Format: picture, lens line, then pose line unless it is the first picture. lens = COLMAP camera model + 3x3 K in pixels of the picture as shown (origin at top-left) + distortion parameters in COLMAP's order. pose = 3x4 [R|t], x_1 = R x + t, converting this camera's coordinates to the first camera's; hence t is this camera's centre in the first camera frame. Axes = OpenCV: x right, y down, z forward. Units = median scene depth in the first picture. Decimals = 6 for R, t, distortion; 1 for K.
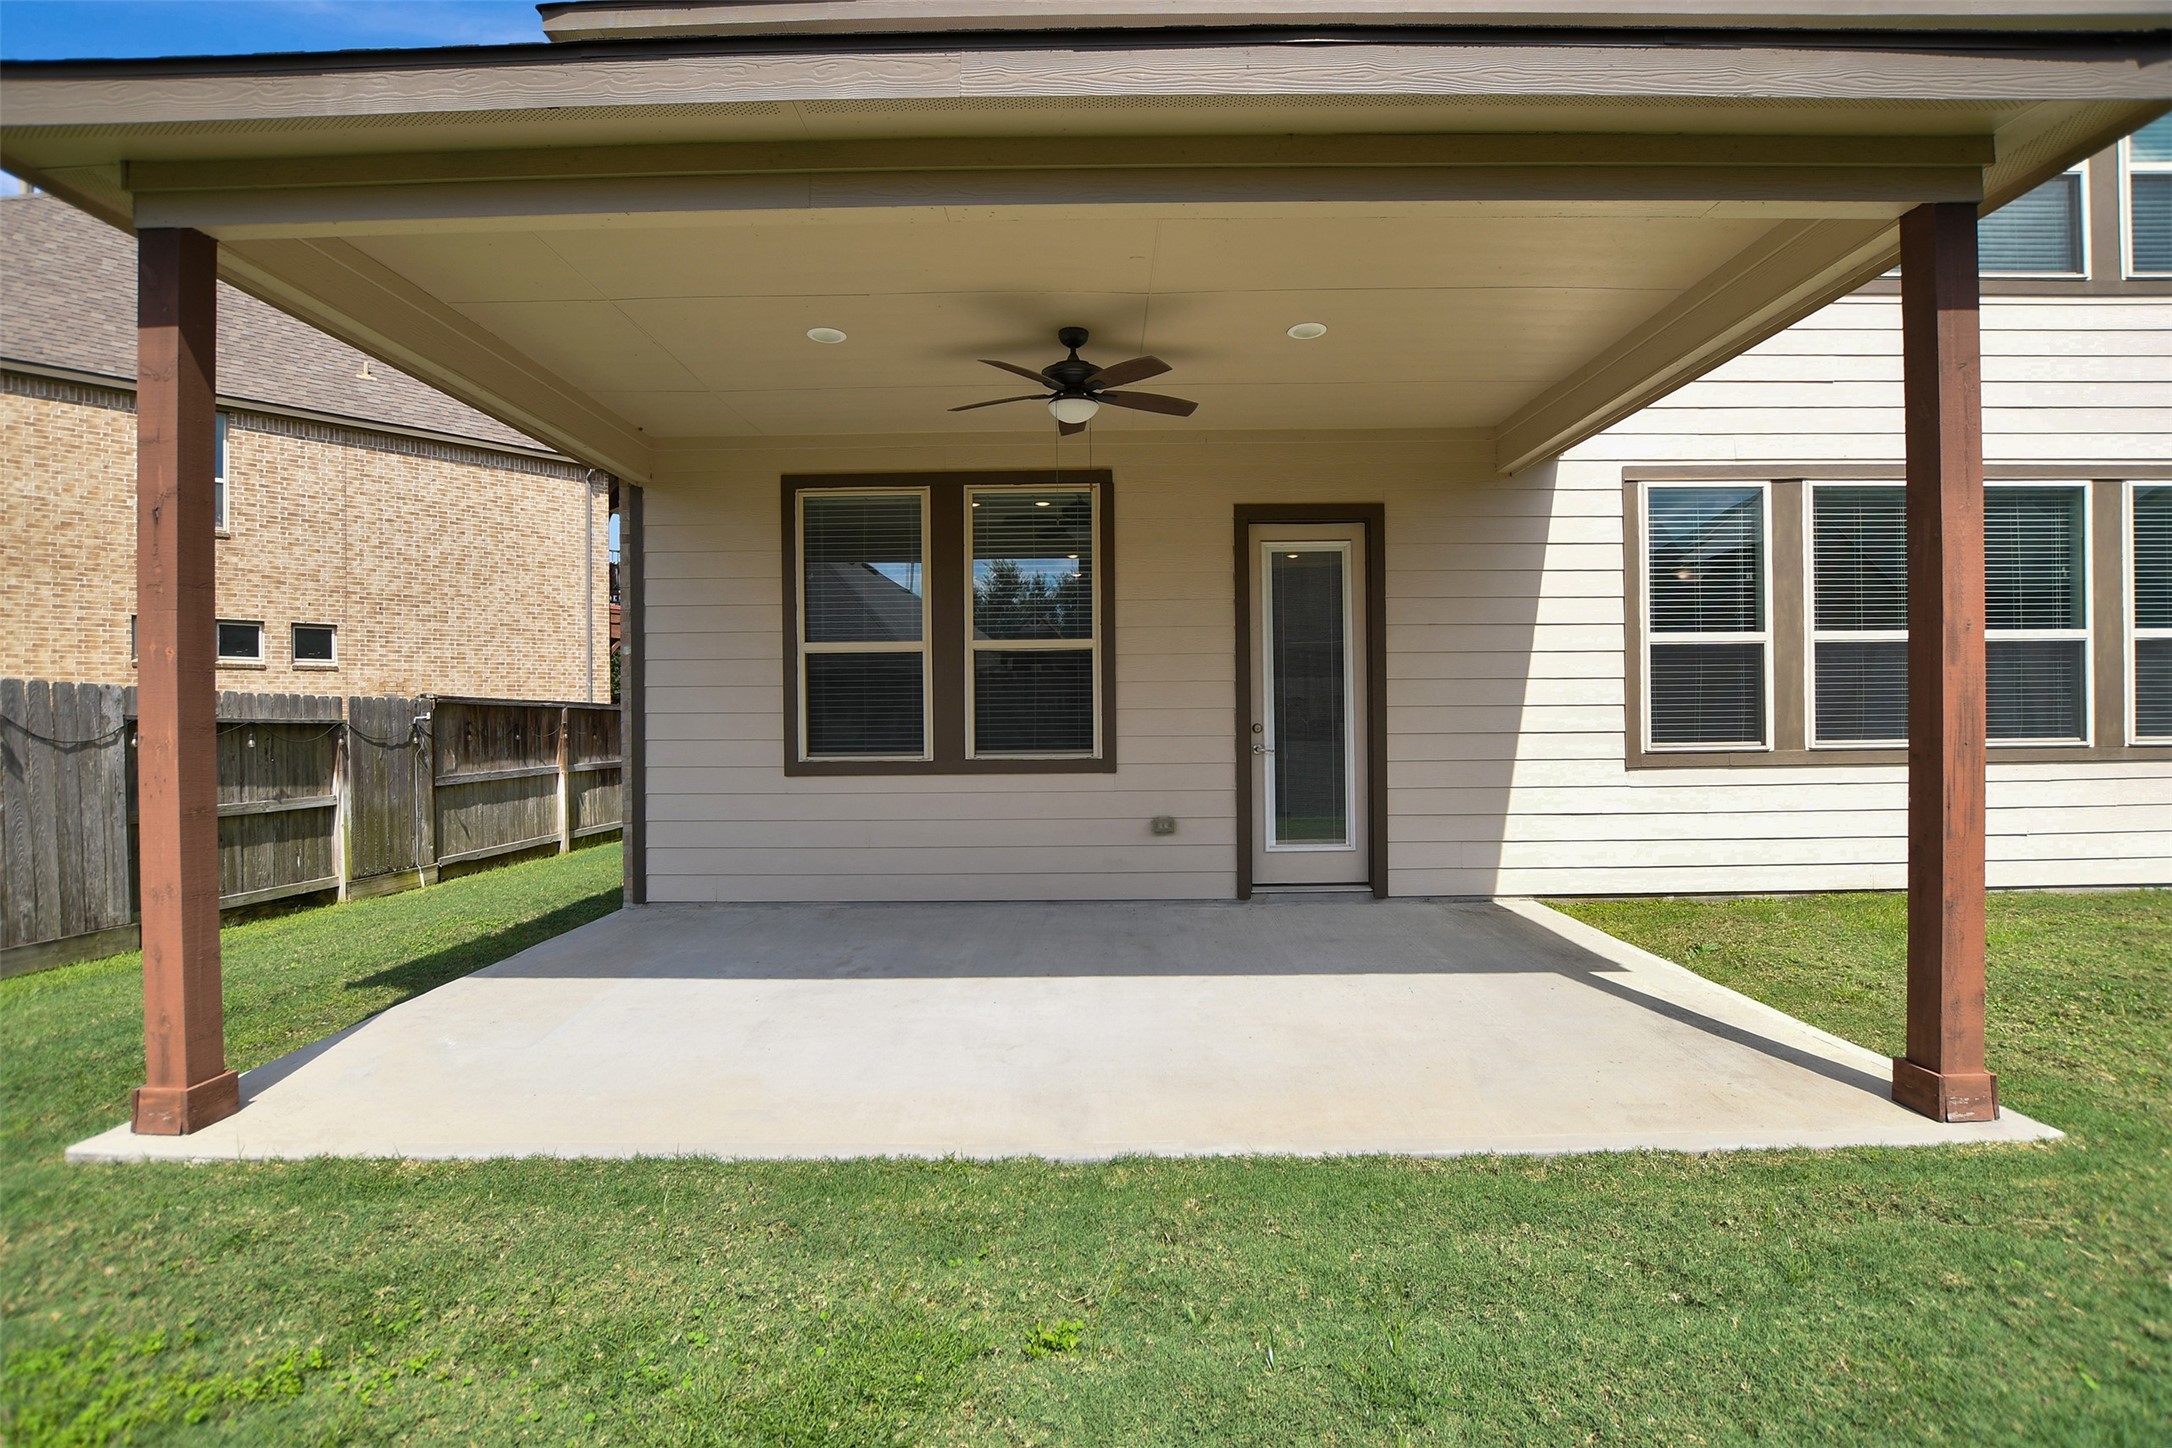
lens RADIAL K [[709.9, 0, 1097.2], [0, 709.9, 718.4], [0, 0, 1]] dist [-0.001981, -0.000114]
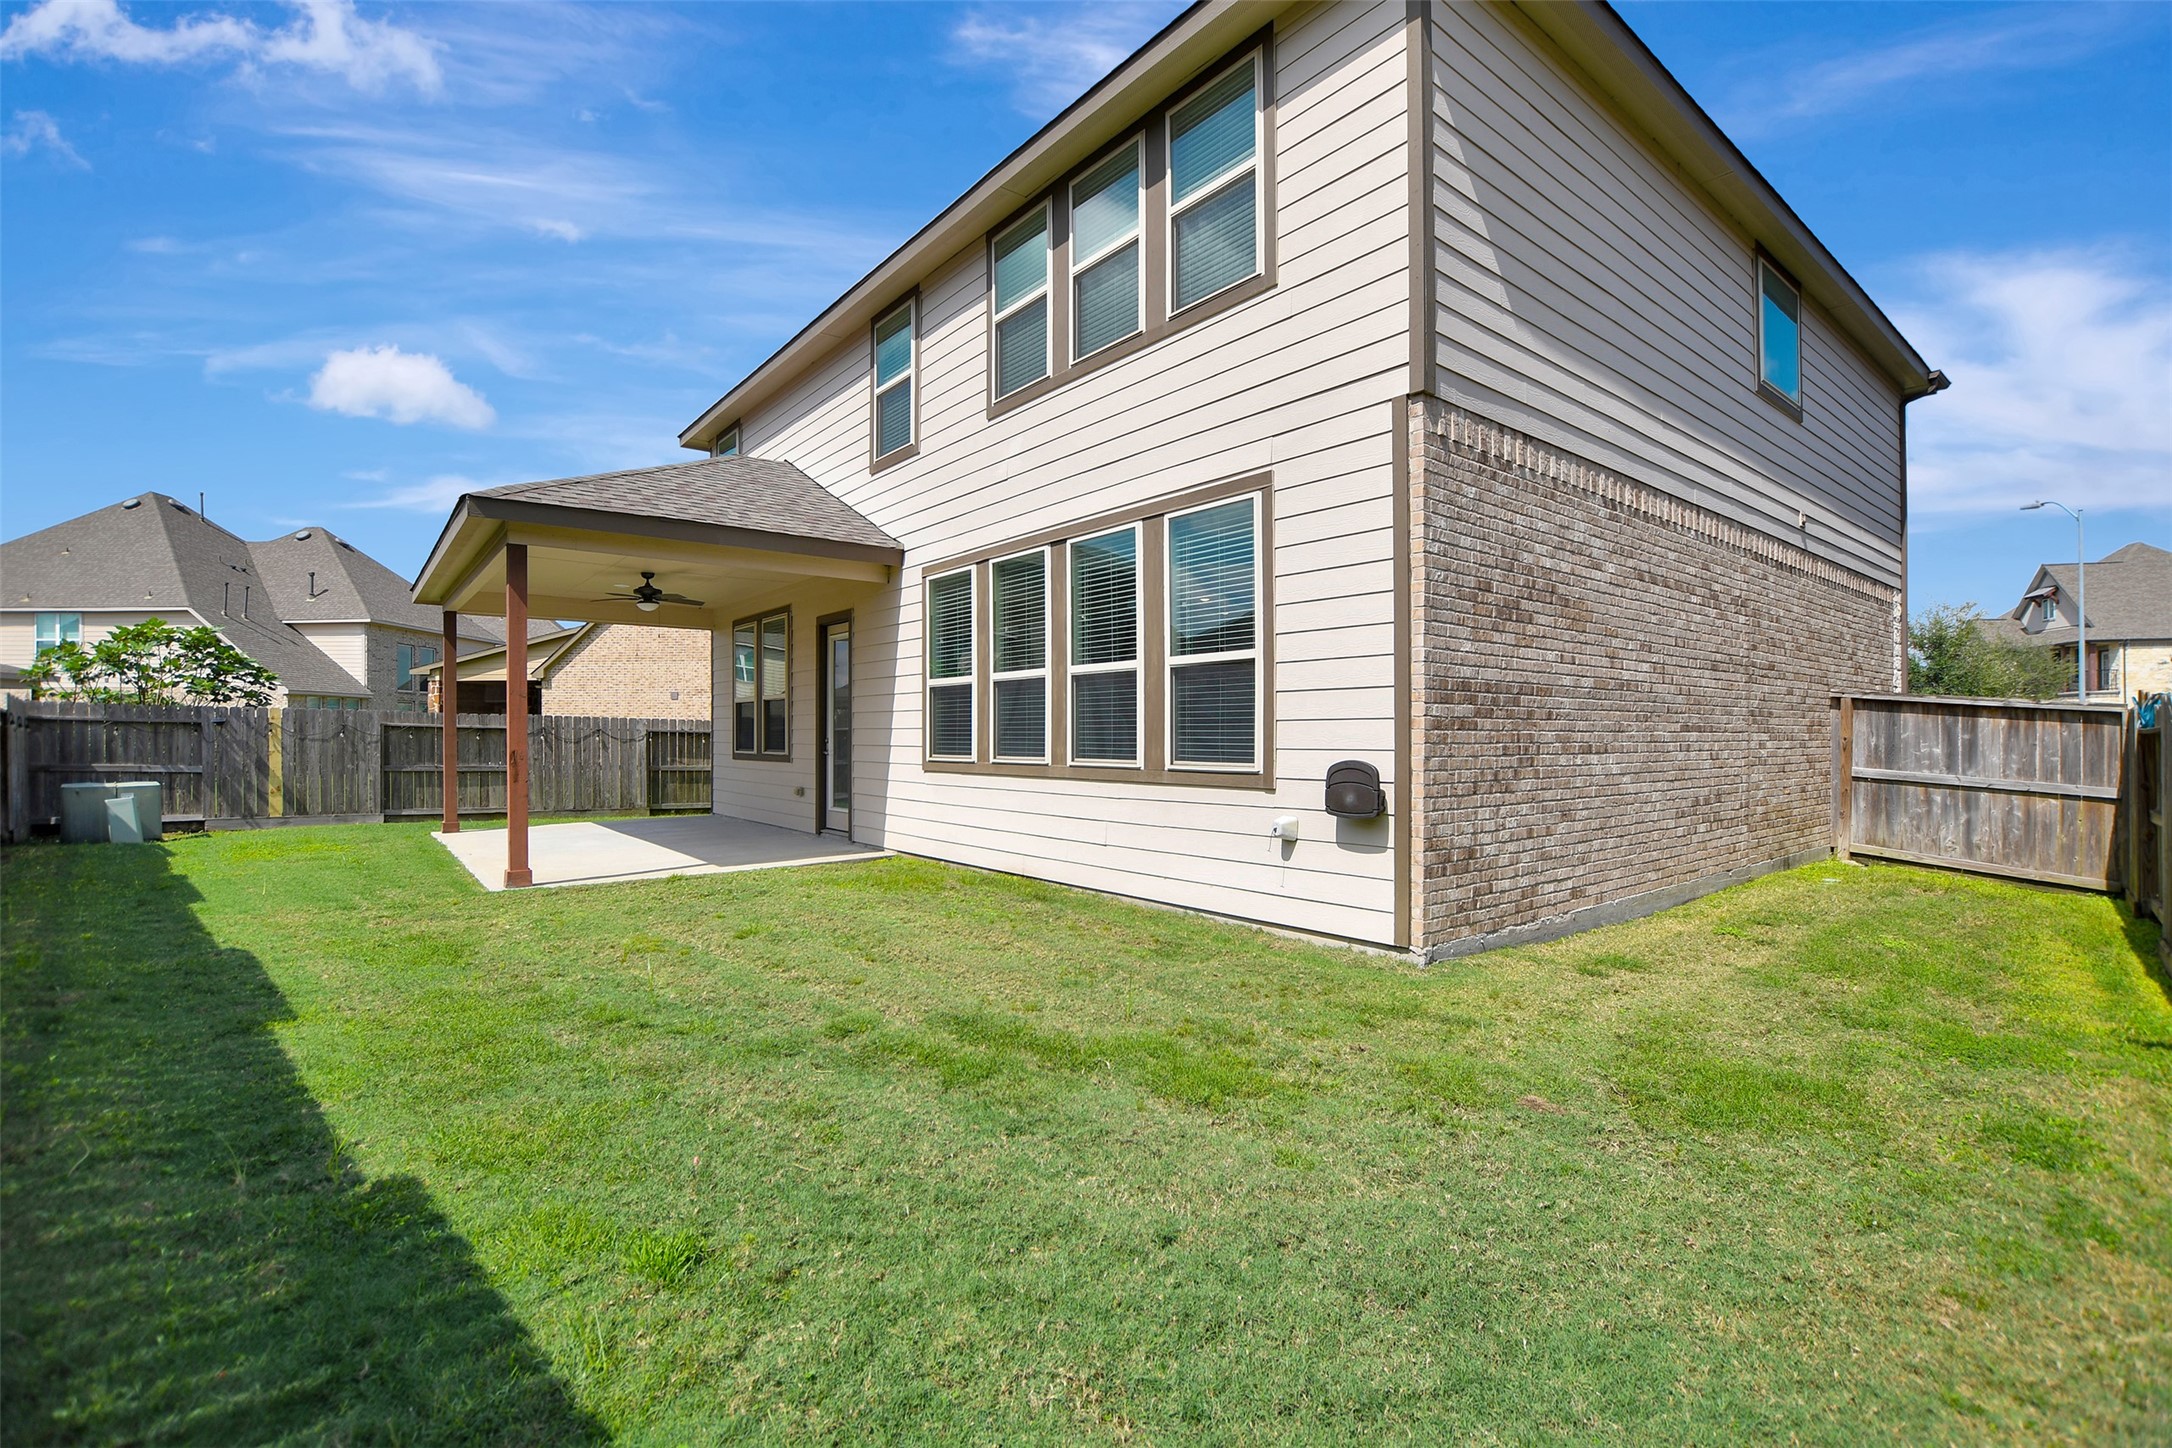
lens RADIAL K [[969.3, 0, 1088.4], [0, 969.3, 730.5], [0, 0, 1]] dist [-0.033123, 0.004150]
pose [[0.606420, 0.005968, -0.795122, 2.509999], [0.000333, 0.999970, 0.007760, -0.029449], [0.795144, -0.004971, 0.606400, 0.045701]]
